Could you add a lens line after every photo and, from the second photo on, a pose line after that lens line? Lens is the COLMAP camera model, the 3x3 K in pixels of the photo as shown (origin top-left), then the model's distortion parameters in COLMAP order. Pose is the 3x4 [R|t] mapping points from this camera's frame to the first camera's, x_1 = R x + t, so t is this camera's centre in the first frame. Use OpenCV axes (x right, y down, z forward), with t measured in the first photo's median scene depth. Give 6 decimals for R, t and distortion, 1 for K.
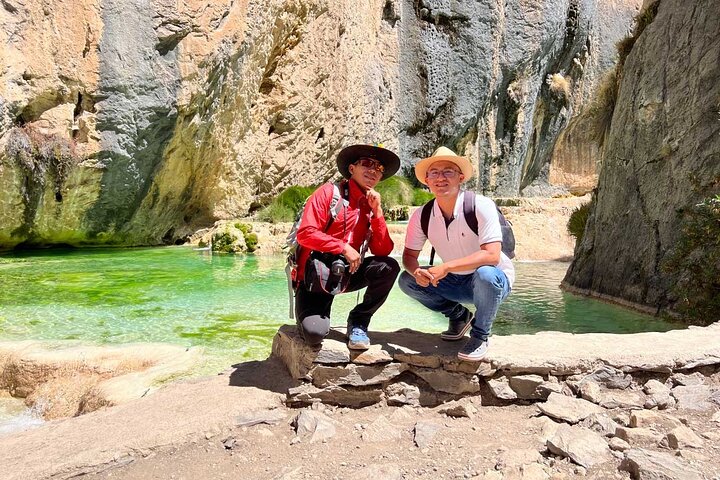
lens RADIAL K [[545.0, 0, 370.7], [0, 545.0, 240.8], [0, 0, 1]] dist [0.050166, -0.060027]
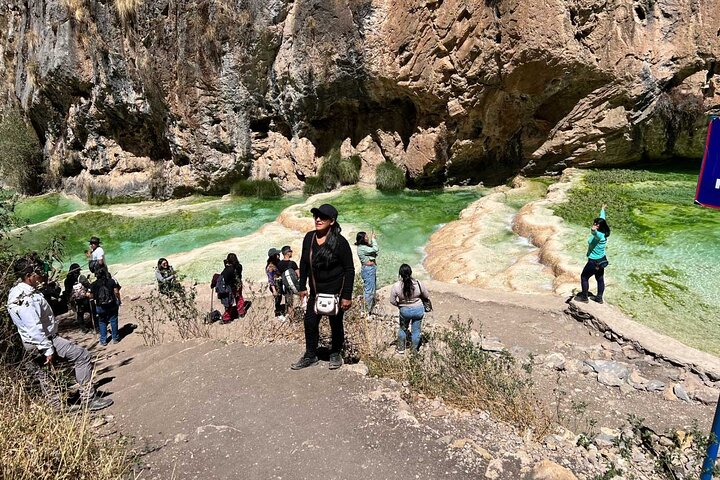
lens RADIAL K [[545.0, 0, 362.0], [0, 545.0, 236.1], [0, 0, 1]] dist [0.050166, -0.060027]
pose [[0.295194, 0.290136, -0.910319, 0.542456], [0.028558, 0.949673, 0.311939, -0.278254], [0.955010, -0.118079, 0.272052, -0.247412]]
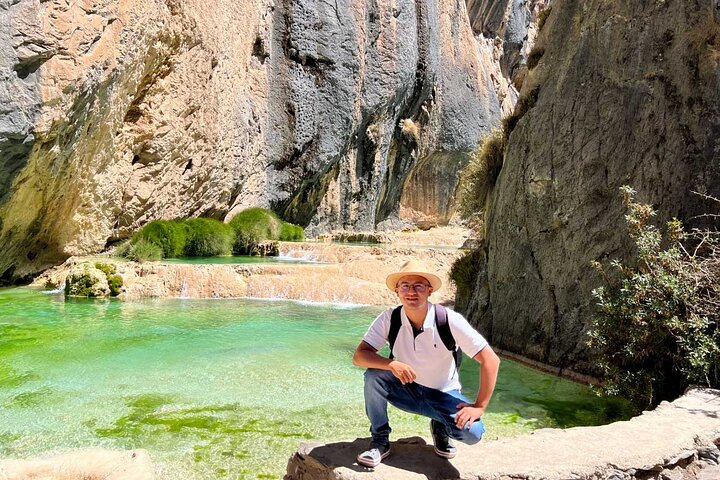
lens RADIAL K [[545.0, 0, 358.2], [0, 545.0, 215.8], [0, 0, 1]] dist [0.050166, -0.060027]
pose [[0.963913, 0.031711, 0.264321, -0.075543], [-0.008791, 0.996130, -0.087448, -0.035735], [-0.266071, 0.081969, 0.960462, 0.007815]]
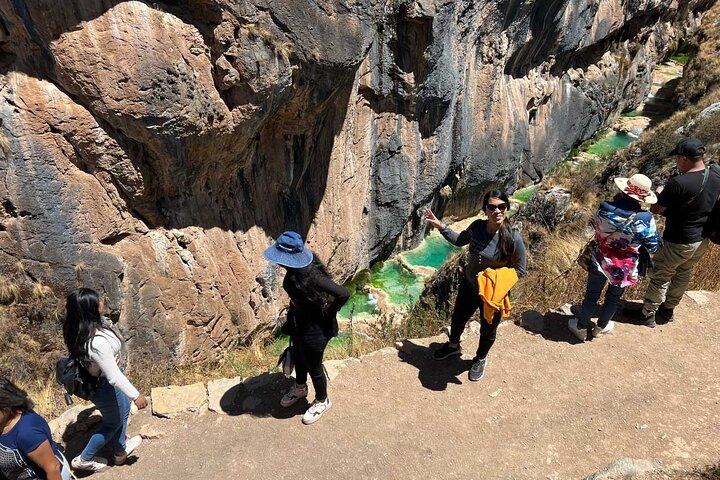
lens RADIAL K [[545.0, 0, 354.4], [0, 545.0, 241.7], [0, 0, 1]] dist [0.050166, -0.060027]
pose [[0.999832, 0.010914, -0.014736, 0.035747], [-0.003362, 0.899062, 0.437808, -2.269962], [0.018026, -0.437685, 0.898948, -2.249758]]
